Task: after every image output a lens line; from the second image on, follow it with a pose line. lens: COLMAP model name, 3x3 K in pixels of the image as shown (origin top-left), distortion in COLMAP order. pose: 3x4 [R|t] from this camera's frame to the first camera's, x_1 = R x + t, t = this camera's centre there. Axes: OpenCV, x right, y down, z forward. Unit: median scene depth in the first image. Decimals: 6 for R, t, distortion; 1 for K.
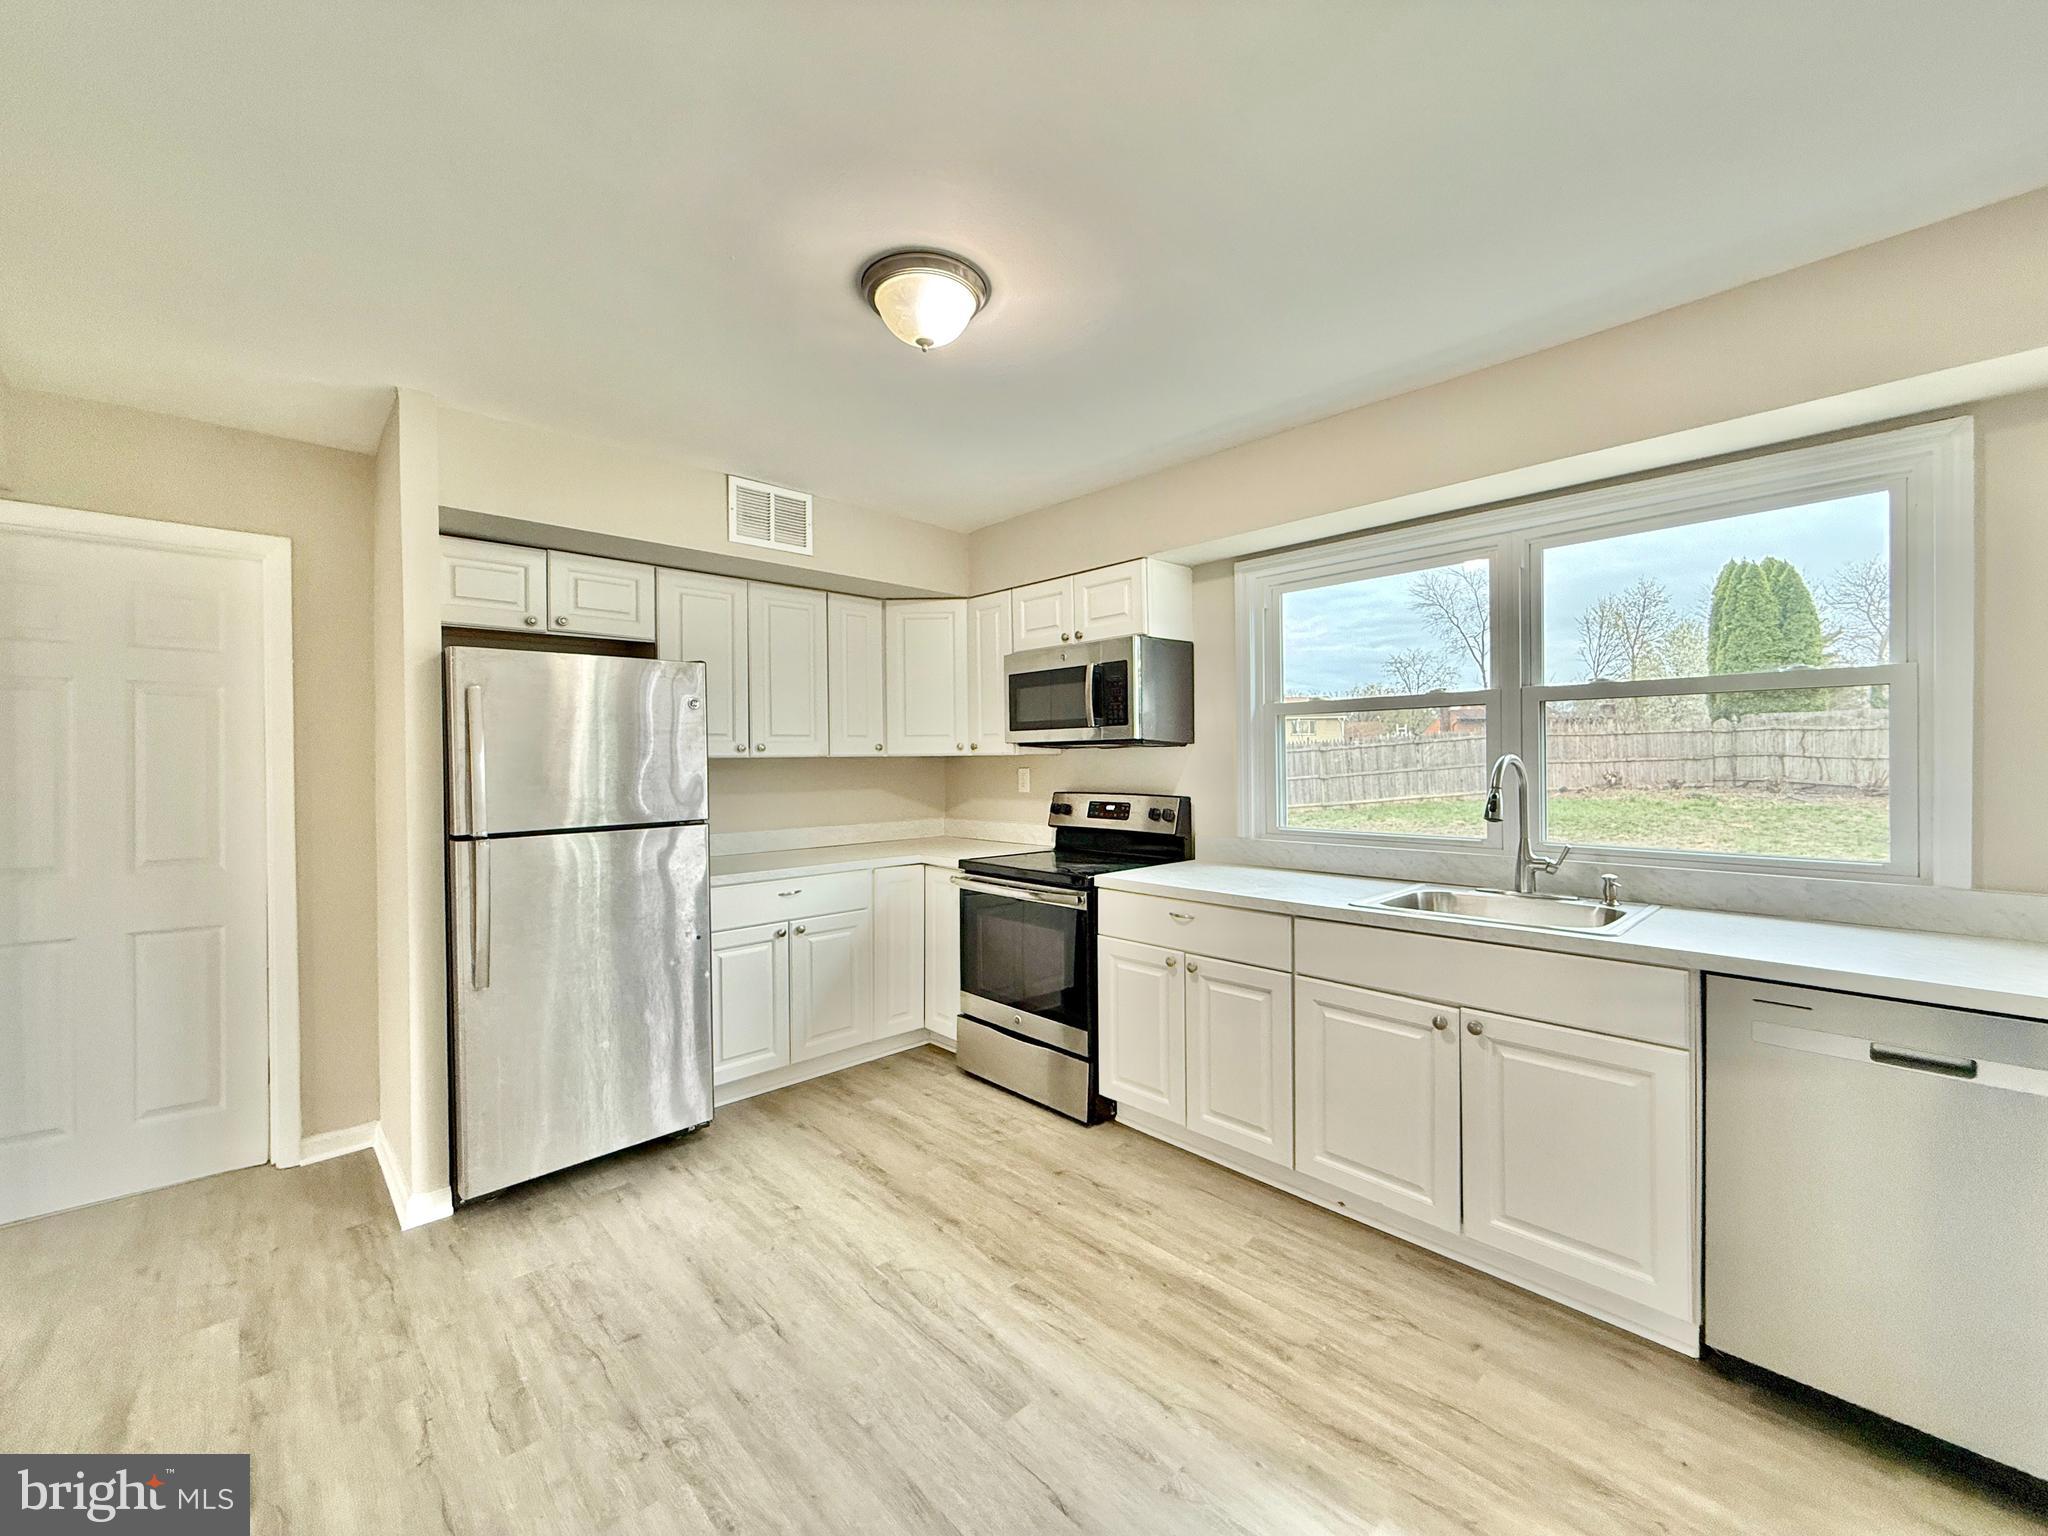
lens RADIAL K [[816.0, 0, 1015.6], [0, 816.0, 763.6], [0, 0, 1]] dist [-0.002621, 0.000642]
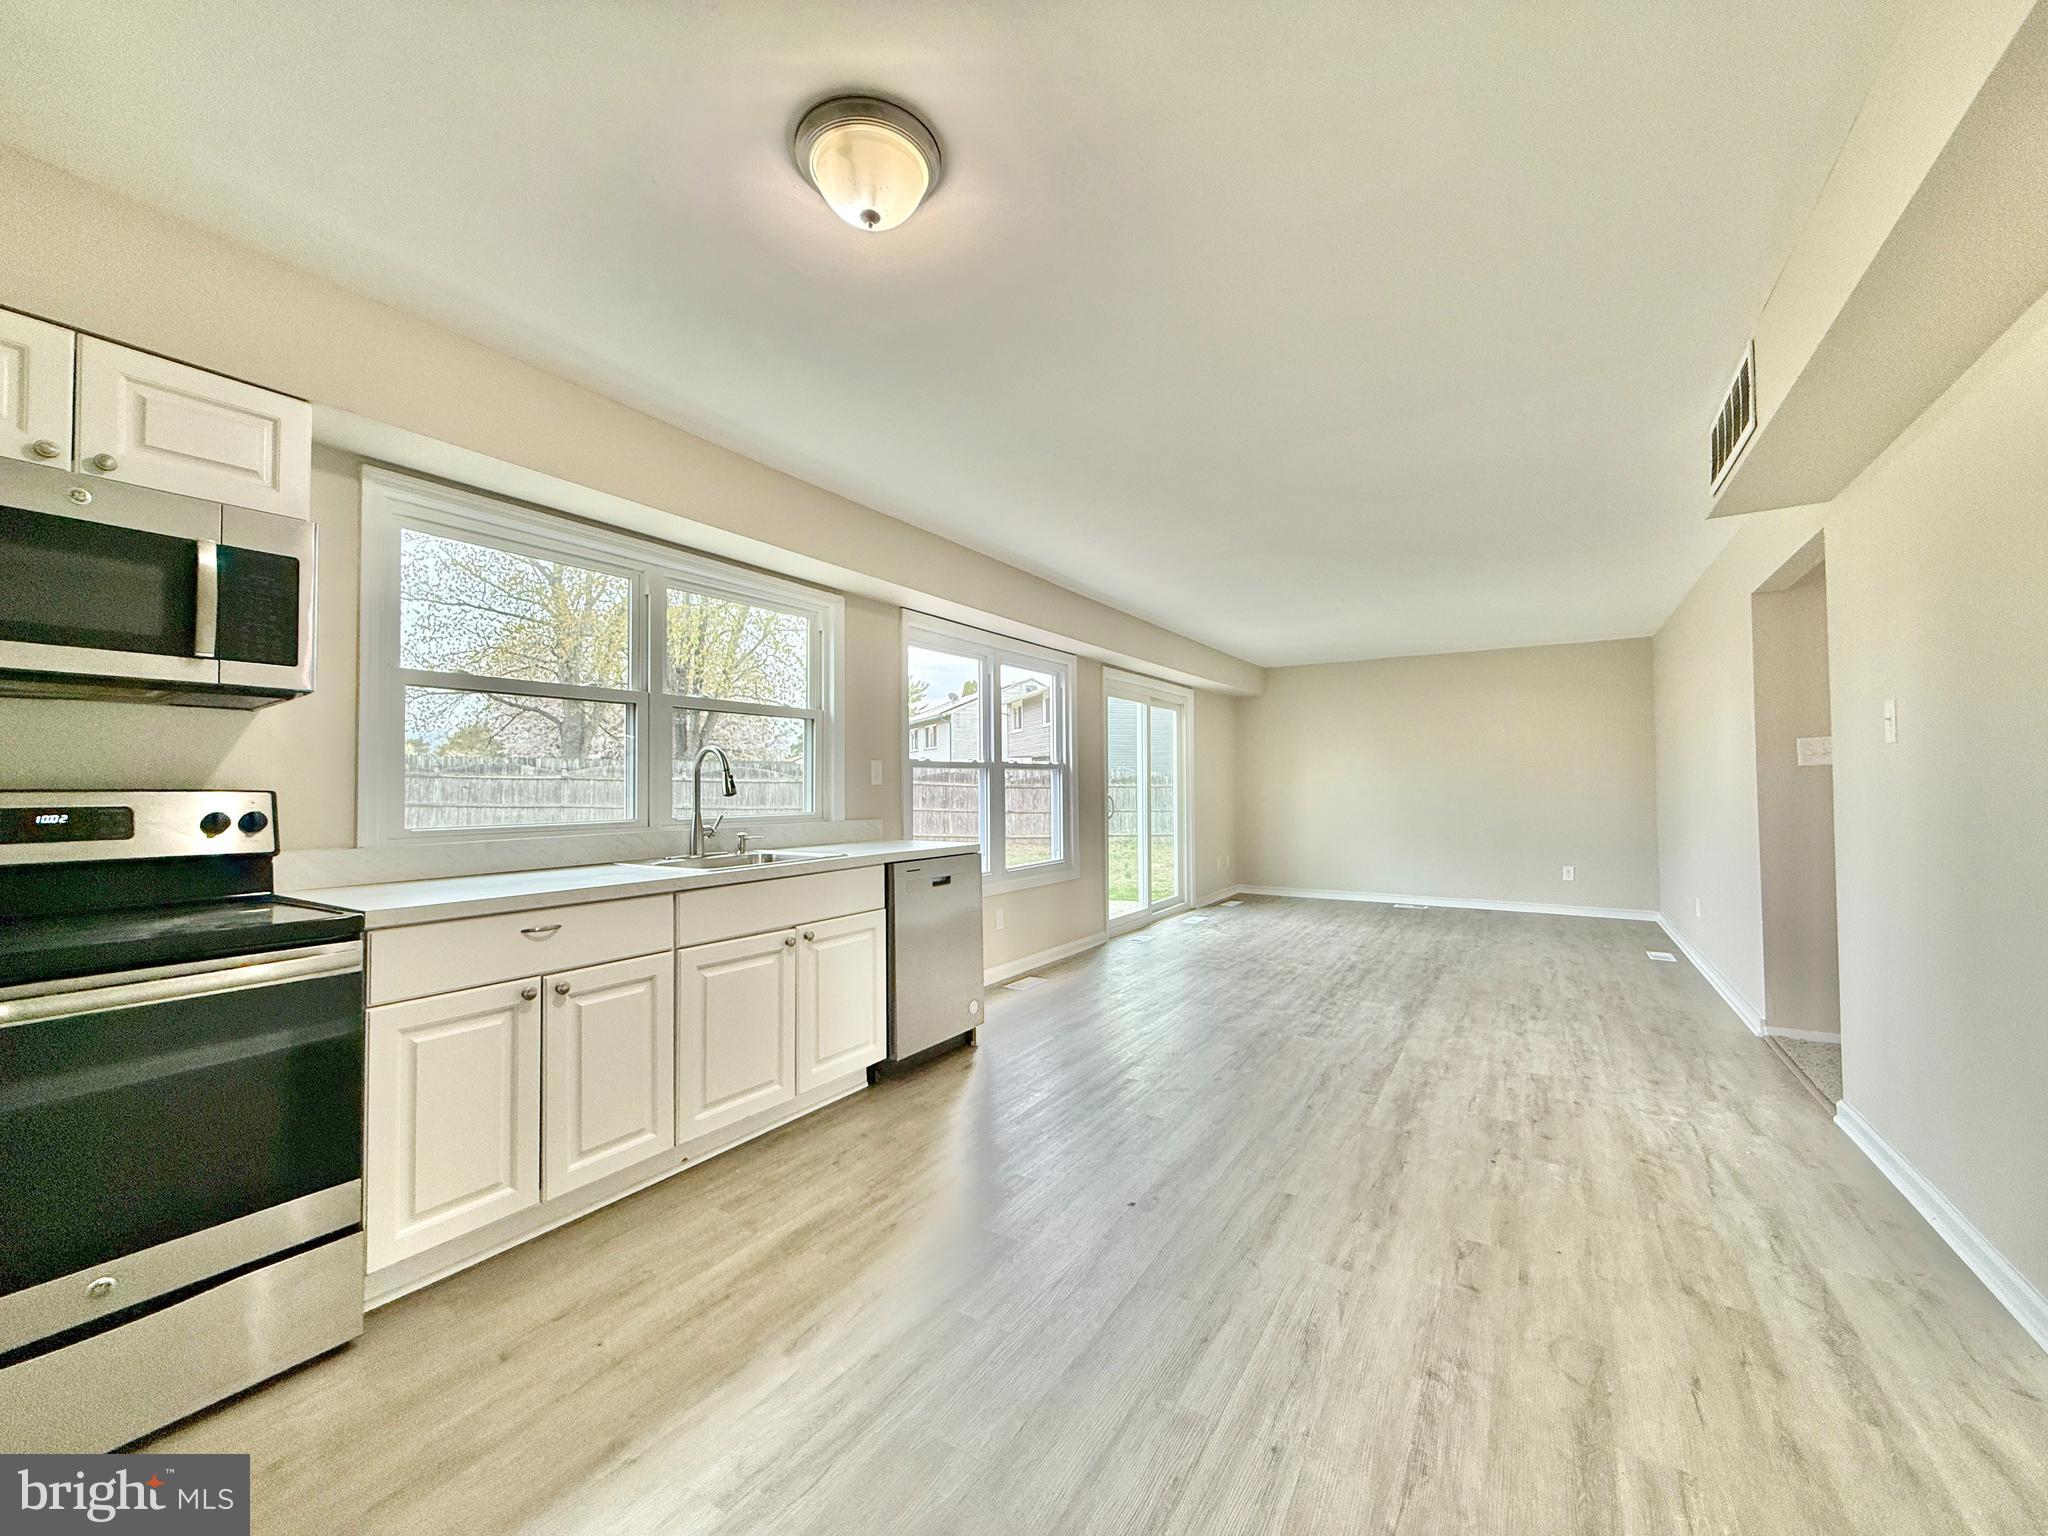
lens RADIAL K [[816.0, 0, 1019.5], [0, 816.0, 765.9], [0, 0, 1]] dist [-0.002621, 0.000642]
pose [[-0.246881, 0.037839, 0.968307, -0.590239], [0.016693, 0.999255, -0.034793, 0.057224], [-0.968902, 0.007574, -0.247329, 0.656431]]
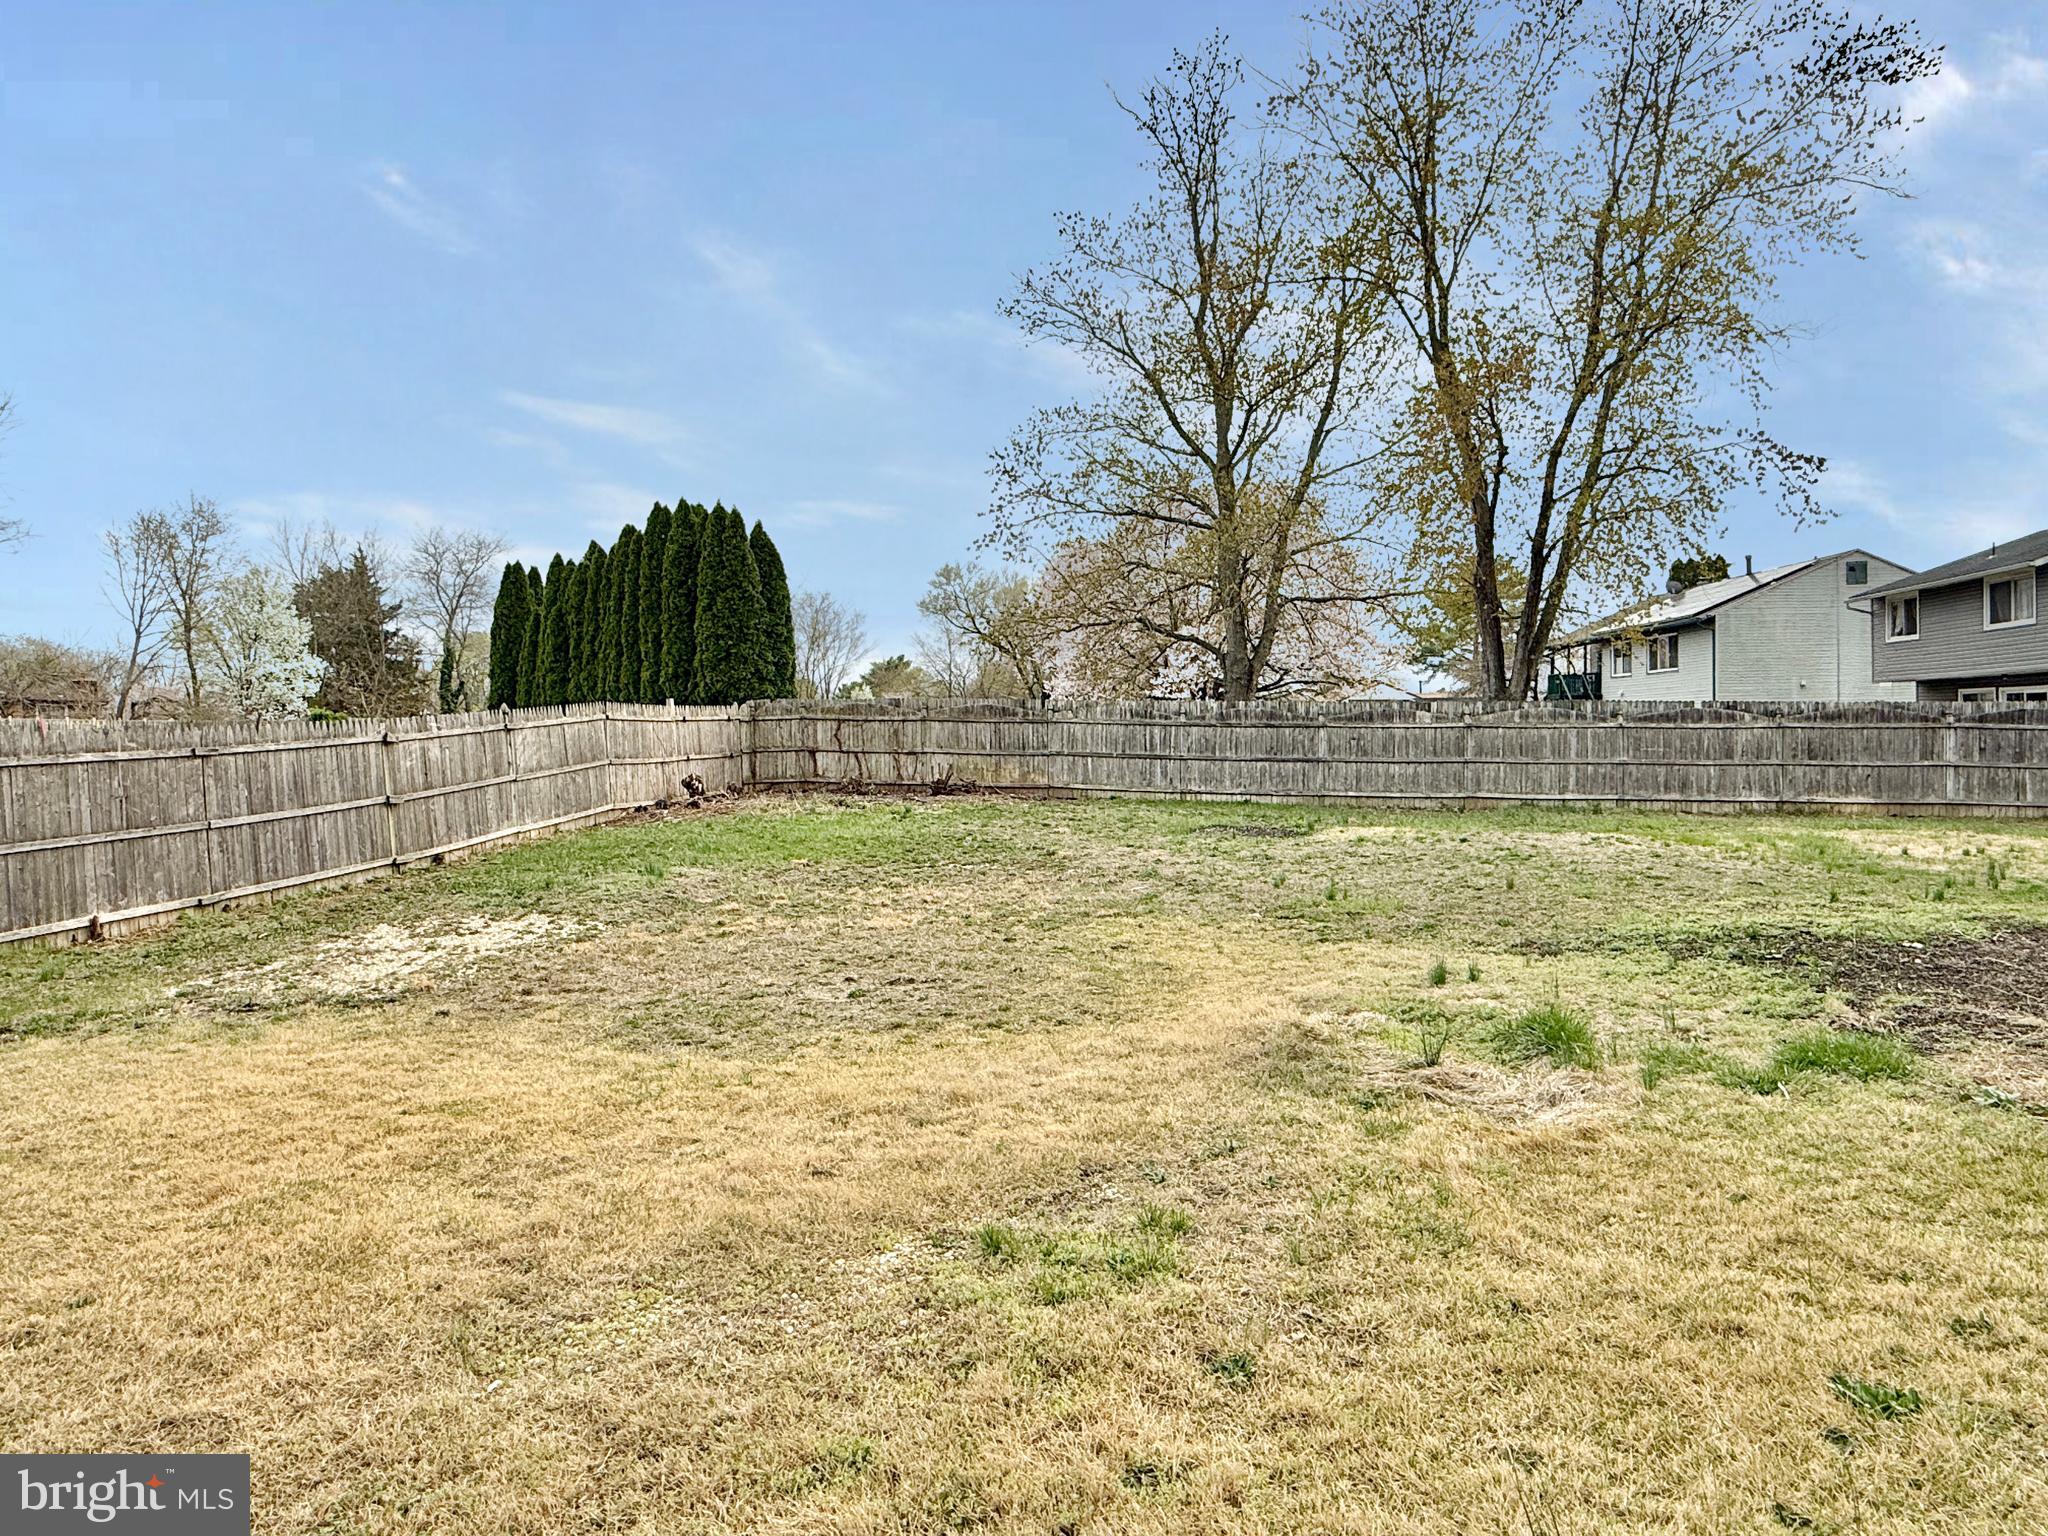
lens RADIAL K [[1266.8, 0, 1033.6], [0, 1266.8, 777.6], [0, 0, 1]] dist [-0.005596, -0.000346]
pose [[0.192181, -0.019531, 0.981165, -1.670961], [0.022440, 0.999628, 0.015503, 0.016719], [-0.981103, 0.019038, 0.192548, 3.301442]]
